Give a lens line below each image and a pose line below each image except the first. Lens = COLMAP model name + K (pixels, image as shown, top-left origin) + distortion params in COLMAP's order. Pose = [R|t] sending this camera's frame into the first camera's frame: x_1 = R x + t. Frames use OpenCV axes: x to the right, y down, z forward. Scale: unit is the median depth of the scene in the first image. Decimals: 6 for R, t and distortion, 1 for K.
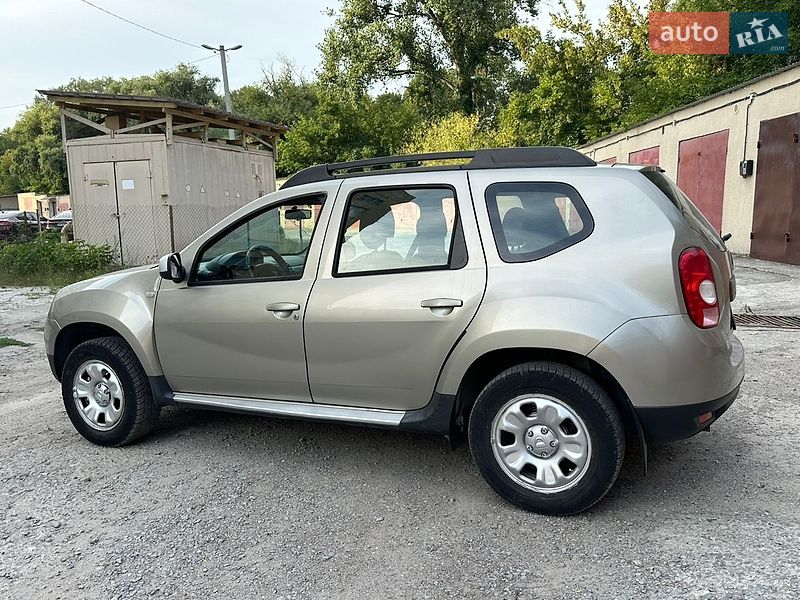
lens RADIAL K [[647.8, 0, 401.8], [0, 647.8, 302.3], [0, 0, 1]] dist [0.068138, -0.104636]
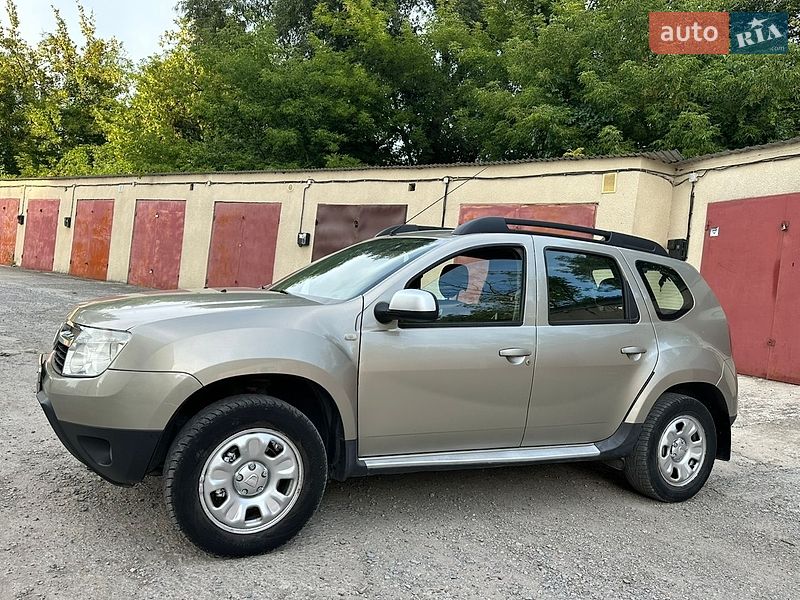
lens RADIAL K [[647.8, 0, 400.5], [0, 647.8, 302.4], [0, 0, 1]] dist [0.068138, -0.104636]
pose [[0.582526, 0.067063, 0.810041, -0.923068], [-0.005988, 0.996918, -0.078228, 0.009107], [-0.812790, 0.040719, 0.581132, 0.469379]]
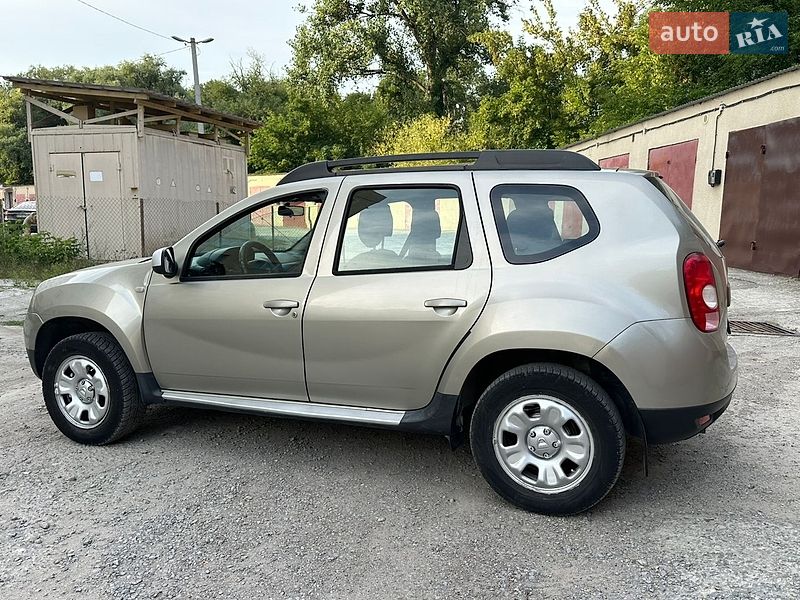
lens RADIAL K [[647.8, 0, 402.9], [0, 647.8, 302.4], [0, 0, 1]] dist [0.068138, -0.104636]
pose [[0.998296, 0.017458, 0.055688, -0.044613], [-0.017443, 0.999848, -0.000747, 0.001495], [-0.055692, -0.000226, 0.998448, 0.004613]]
